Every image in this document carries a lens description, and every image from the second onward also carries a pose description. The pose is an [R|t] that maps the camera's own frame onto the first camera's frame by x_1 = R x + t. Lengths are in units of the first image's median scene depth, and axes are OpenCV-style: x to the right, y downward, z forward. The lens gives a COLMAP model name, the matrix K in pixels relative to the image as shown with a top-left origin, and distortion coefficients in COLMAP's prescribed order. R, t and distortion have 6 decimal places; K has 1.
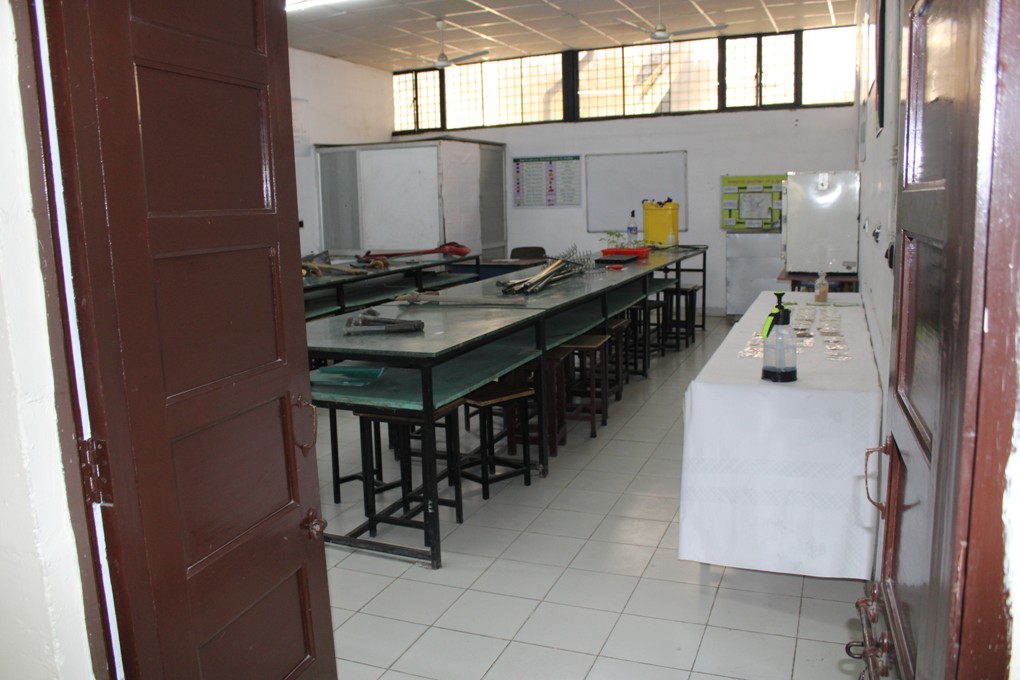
lens RADIAL K [[839.5, 0, 506.3], [0, 839.5, 345.2], [0, 0, 1]] dist [-0.154913, 0.127647]
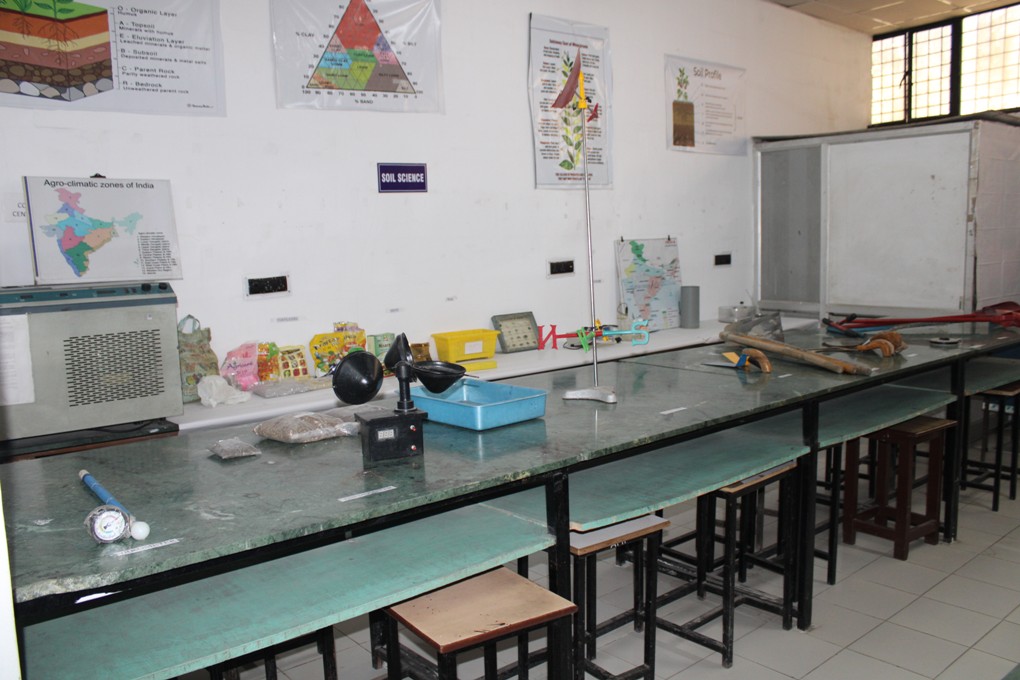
lens RADIAL K [[839.5, 0, 493.6], [0, 839.5, 335.5], [0, 0, 1]] dist [-0.154913, 0.127647]
pose [[0.874692, 0.057002, -0.481316, -0.087657], [-0.080602, 0.996339, -0.028481, -0.051081], [0.477930, 0.063708, 0.876084, 0.332673]]
